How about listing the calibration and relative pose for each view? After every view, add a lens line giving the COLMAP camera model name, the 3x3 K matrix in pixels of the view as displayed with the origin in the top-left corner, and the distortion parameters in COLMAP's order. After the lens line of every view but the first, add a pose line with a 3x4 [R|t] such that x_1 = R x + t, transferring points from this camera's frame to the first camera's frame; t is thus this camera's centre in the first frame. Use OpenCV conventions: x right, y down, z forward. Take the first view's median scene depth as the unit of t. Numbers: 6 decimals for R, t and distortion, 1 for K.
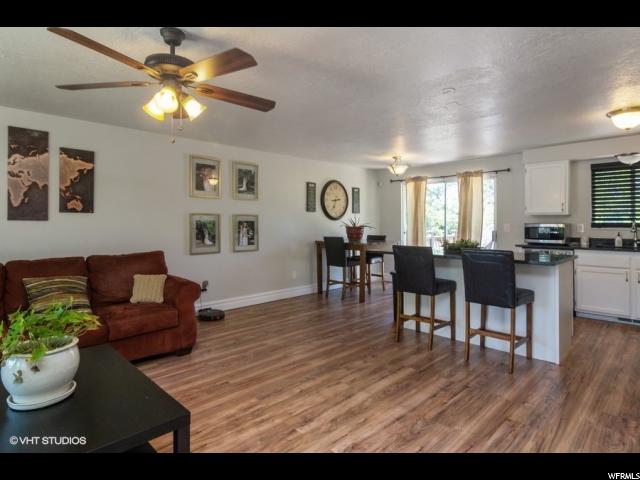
lens RADIAL K [[354.3, 0, 314.9], [0, 354.3, 226.2], [0, 0, 1]] dist [-0.002310, 0.001612]
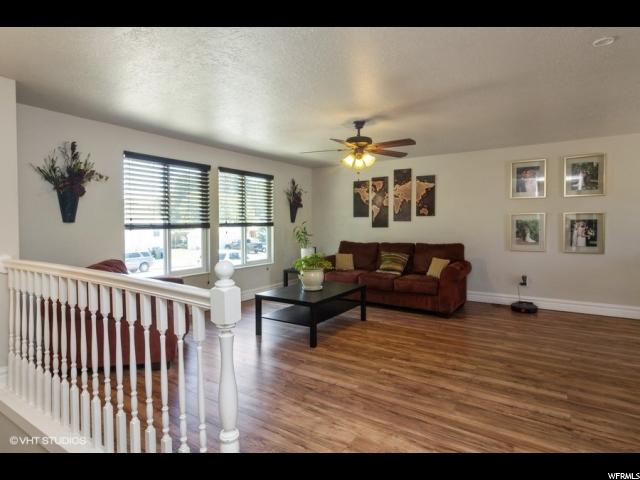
lens RADIAL K [[354.3, 0, 314.9], [0, 354.3, 226.2], [0, 0, 1]] dist [-0.002310, 0.001612]
pose [[0.198055, 0.005216, -0.980177, 0.919451], [-0.006204, 0.999972, 0.004068, 0.004419], [0.980171, 0.005275, 0.198082, 0.248357]]
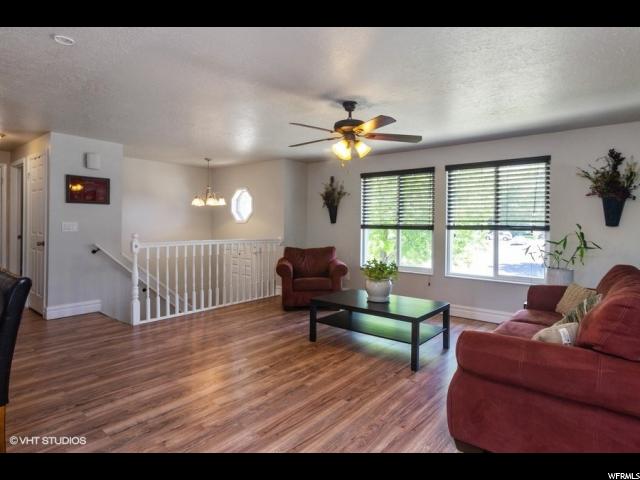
lens RADIAL K [[354.3, 0, 314.9], [0, 354.3, 226.2], [0, 0, 1]] dist [-0.002310, 0.001612]
pose [[-0.994876, -0.011490, -0.100451, -0.058215], [-0.013442, 0.999733, 0.018777, -0.018353], [0.100208, 0.020031, -0.994765, 1.644641]]
